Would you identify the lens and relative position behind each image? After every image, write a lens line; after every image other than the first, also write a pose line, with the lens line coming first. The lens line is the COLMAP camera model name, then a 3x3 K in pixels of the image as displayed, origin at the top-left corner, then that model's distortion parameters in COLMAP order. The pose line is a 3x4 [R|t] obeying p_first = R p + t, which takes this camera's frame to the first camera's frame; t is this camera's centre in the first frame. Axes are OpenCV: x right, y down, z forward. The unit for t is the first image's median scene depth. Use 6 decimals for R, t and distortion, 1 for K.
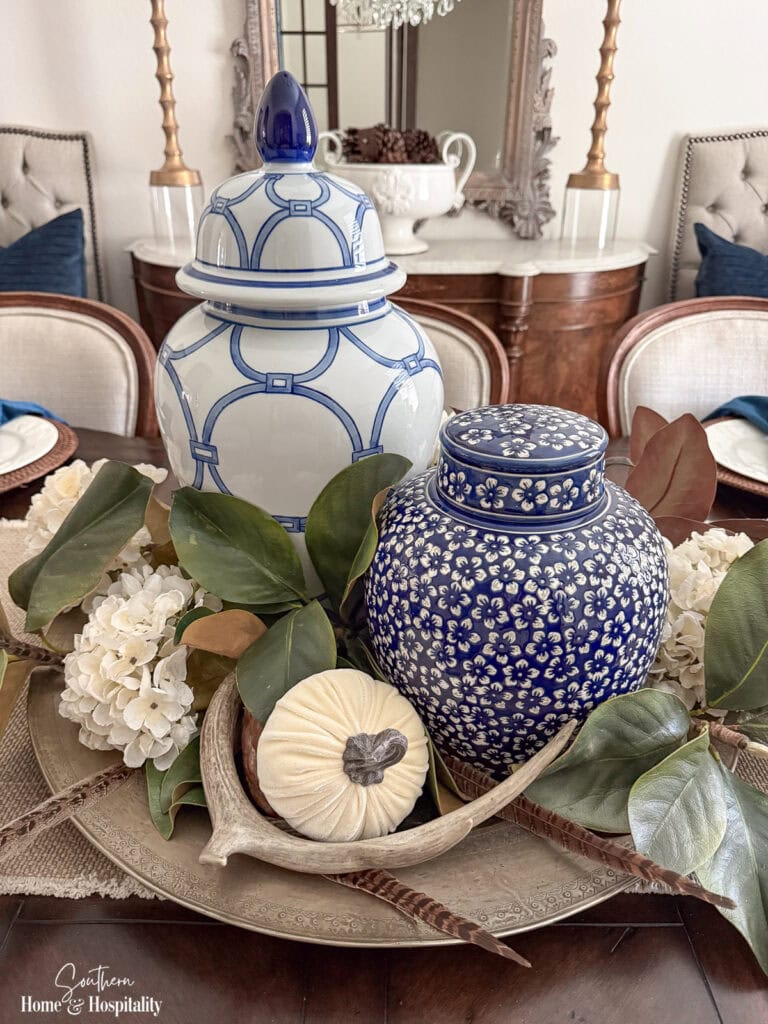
lens RADIAL K [[766.0, 0, 382.7], [0, 766.0, 509.9], [0, 0, 1]] dist [0.046544, -0.065802]
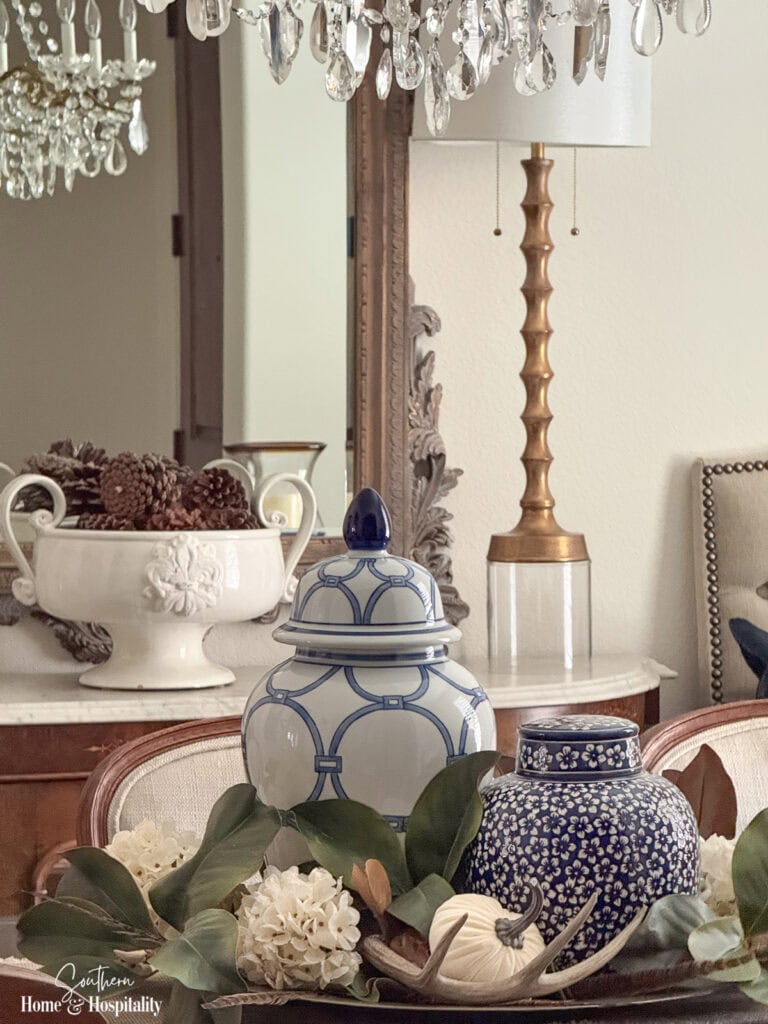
lens RADIAL K [[3700.5, 0, 388.1], [0, 3700.5, 510.2], [0, 0, 1]] dist [0.347960, 0.000000]
pose [[0.971196, -0.022740, 0.237194, -1.704118], [0.115736, 0.915147, -0.386148, 2.056596], [-0.208286, 0.402478, 0.891419, -4.965868]]
